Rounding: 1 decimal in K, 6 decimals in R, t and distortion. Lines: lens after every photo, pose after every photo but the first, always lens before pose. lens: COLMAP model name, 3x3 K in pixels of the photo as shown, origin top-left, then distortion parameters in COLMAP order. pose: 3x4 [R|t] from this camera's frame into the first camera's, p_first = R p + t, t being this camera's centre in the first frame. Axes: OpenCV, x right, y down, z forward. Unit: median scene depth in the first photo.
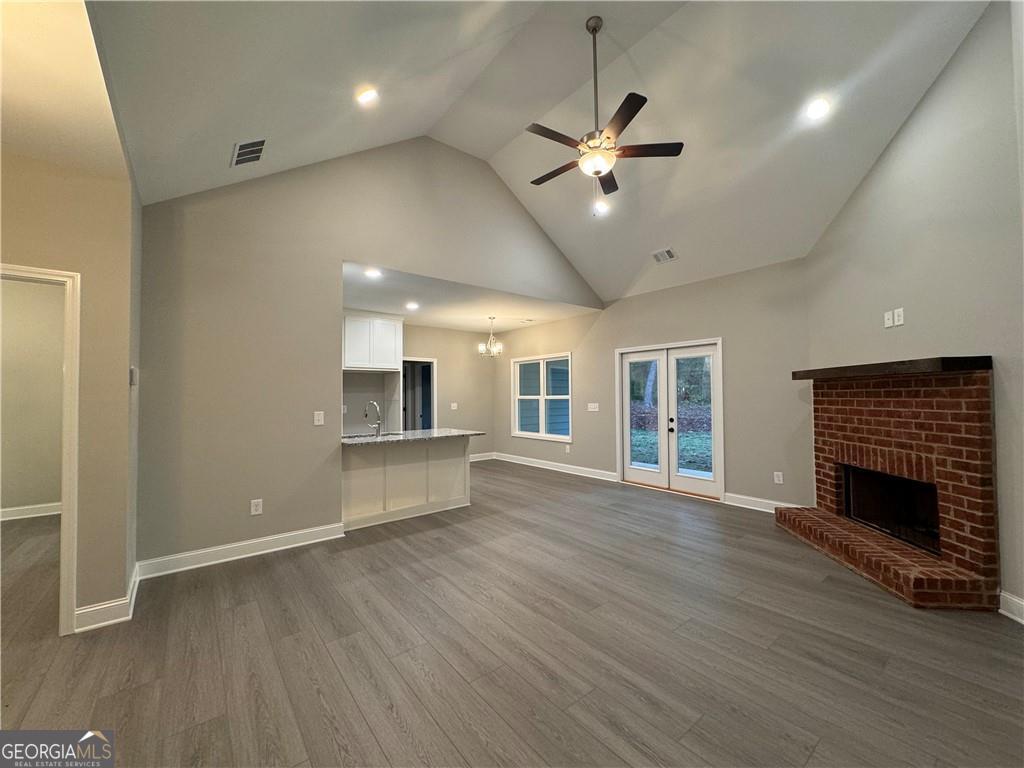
lens RADIAL K [[407.1, 0, 512.5], [0, 407.1, 386.7], [0, 0, 1]] dist [-0.000733, -0.000025]
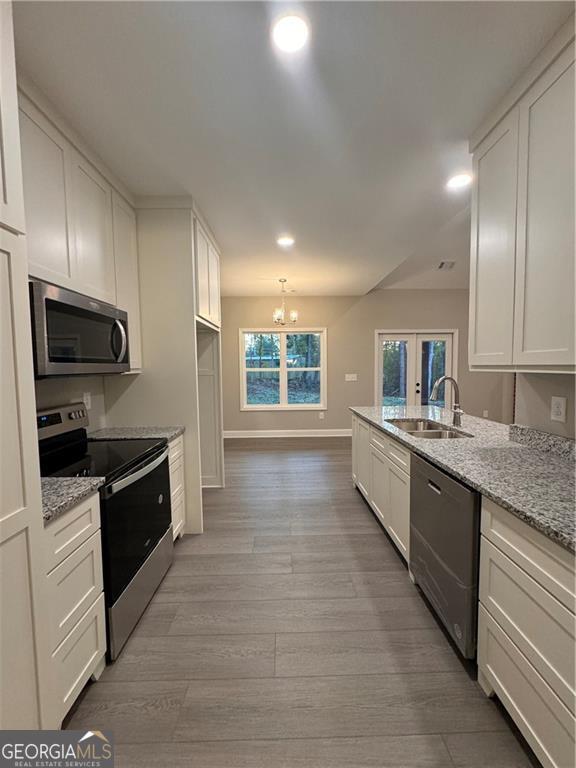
lens RADIAL K [[305.3, 0, 287.8], [0, 305.3, 383.3], [0, 0, 1]] dist [-0.000733, -0.000025]
pose [[0.619731, -0.041769, 0.783702, -0.719100], [-0.014669, 0.997792, 0.064780, 0.015141], [-0.784677, -0.051642, 0.617750, 0.700549]]
